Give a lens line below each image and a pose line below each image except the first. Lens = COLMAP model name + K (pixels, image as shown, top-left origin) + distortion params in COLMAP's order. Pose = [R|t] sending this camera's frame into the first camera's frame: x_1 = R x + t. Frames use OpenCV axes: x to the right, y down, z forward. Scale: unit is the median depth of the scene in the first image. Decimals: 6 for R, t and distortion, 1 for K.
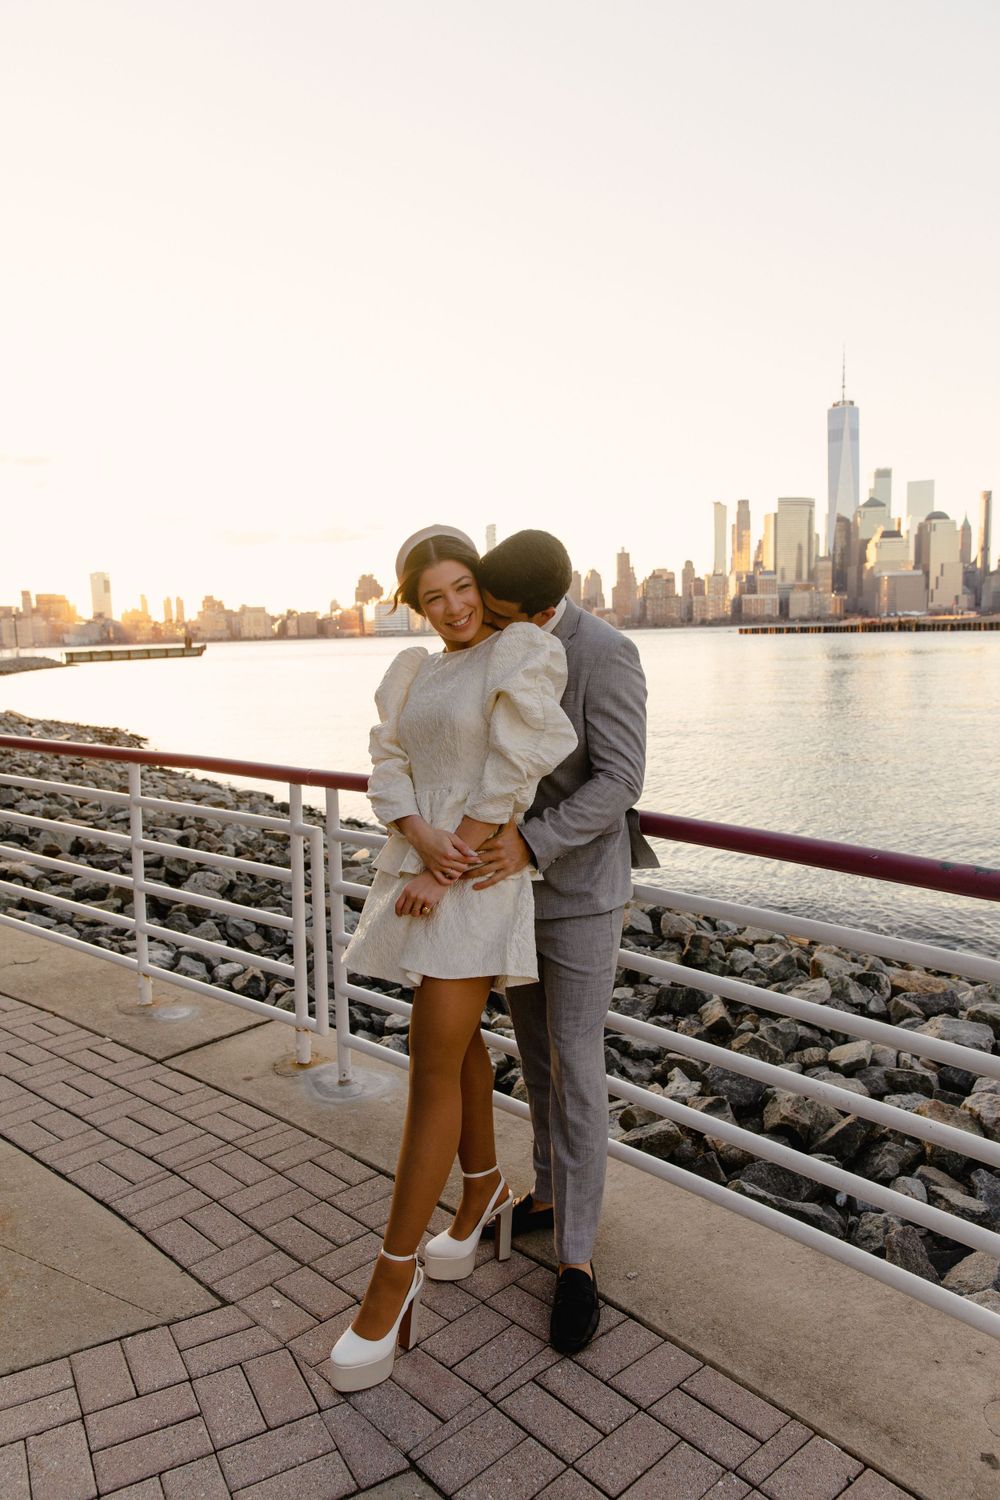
lens RADIAL K [[1074.6, 0, 503.8], [0, 1074.6, 768.7], [0, 0, 1]] dist [0.004609, 0.000321]
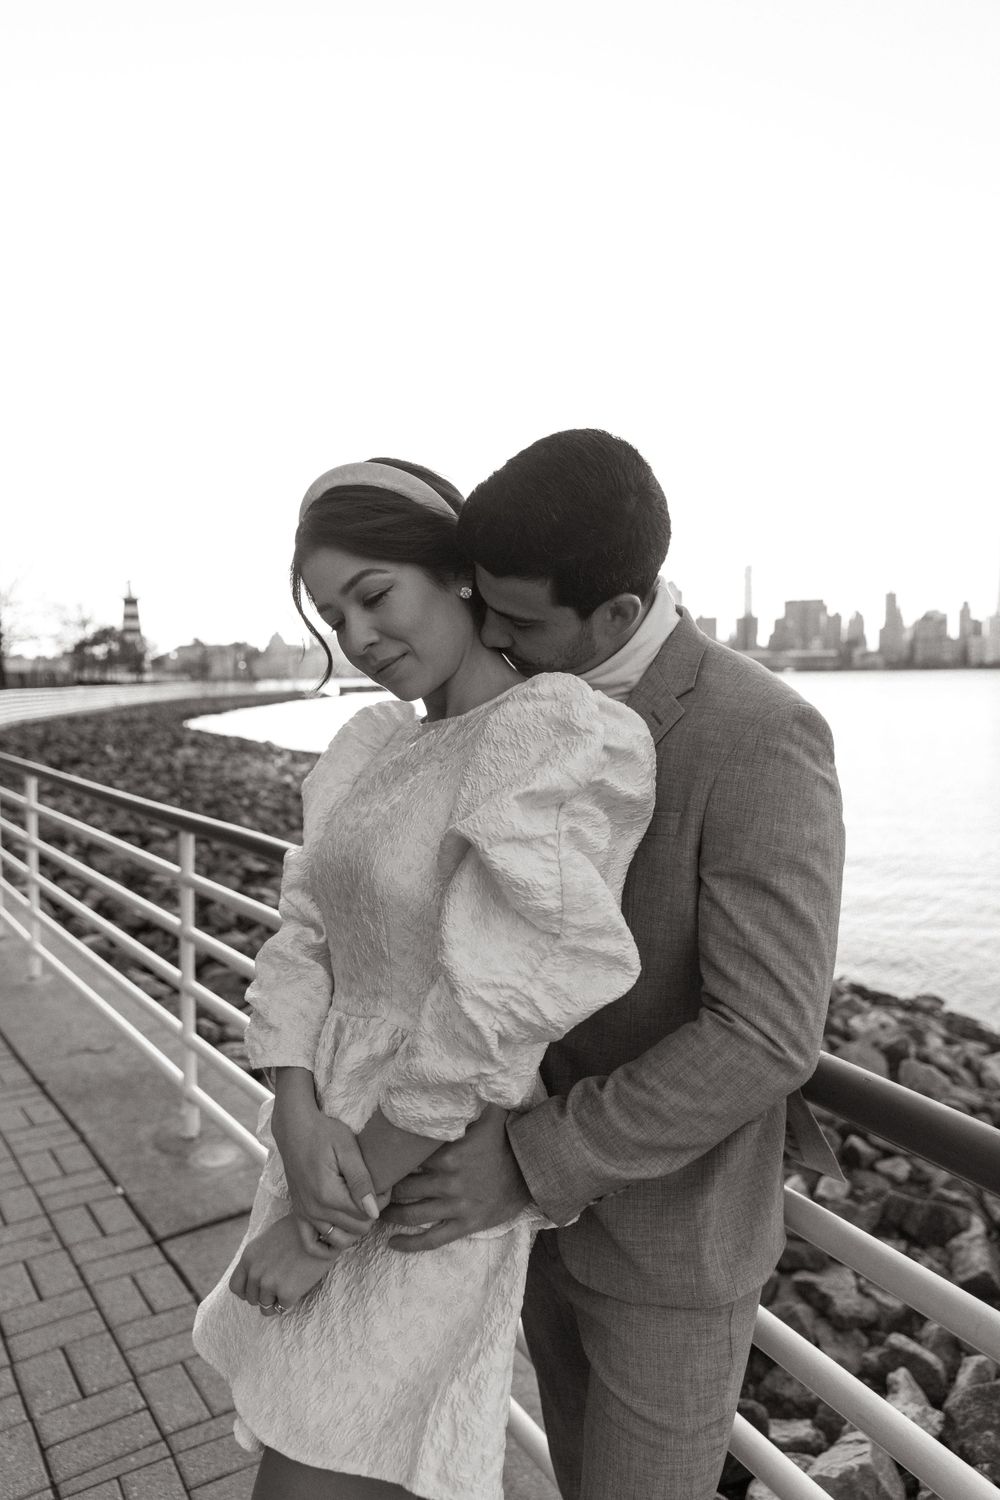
lens RADIAL K [[927.7, 0, 500.0], [0, 927.7, 750.0], [0, 0, 1]] dist [-0.002162, -0.001035]
pose [[0.956672, 0.040352, -0.288357, 0.081406], [-0.051424, 0.998198, -0.030920, -0.063967], [0.286590, 0.044409, 0.957024, 0.419335]]
